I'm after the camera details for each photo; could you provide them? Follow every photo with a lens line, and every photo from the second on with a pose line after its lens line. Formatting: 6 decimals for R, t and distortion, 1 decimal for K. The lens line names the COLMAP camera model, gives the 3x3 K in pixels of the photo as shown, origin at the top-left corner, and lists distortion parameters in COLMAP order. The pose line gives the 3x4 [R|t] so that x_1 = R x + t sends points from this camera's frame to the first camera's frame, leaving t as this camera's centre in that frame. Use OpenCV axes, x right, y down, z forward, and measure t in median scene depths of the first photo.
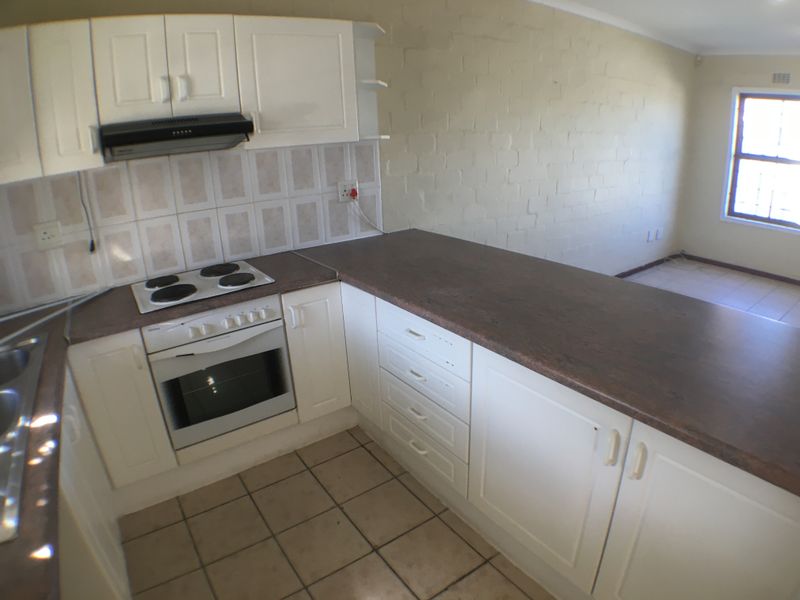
lens RADIAL K [[487.3, 0, 402.8], [0, 487.3, 288.8], [0, 0, 1]] dist [-0.145099, -0.001669]
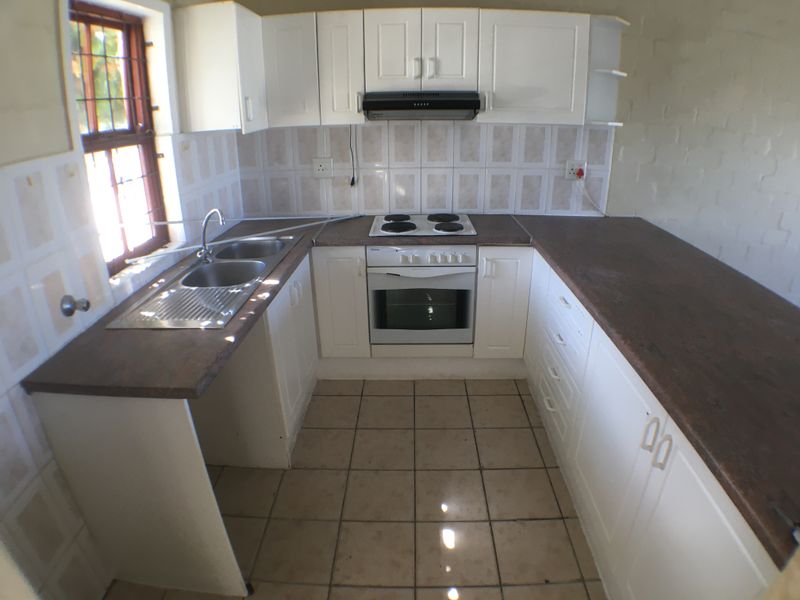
lens RADIAL K [[487.3, 0, 402.8], [0, 487.3, 288.8], [0, 0, 1]] dist [-0.145099, -0.001669]
pose [[0.811169, 0.244613, -0.531196, 0.263685], [-0.212560, 0.969519, 0.121867, 0.007814], [0.544815, 0.014056, 0.838438, -0.111239]]
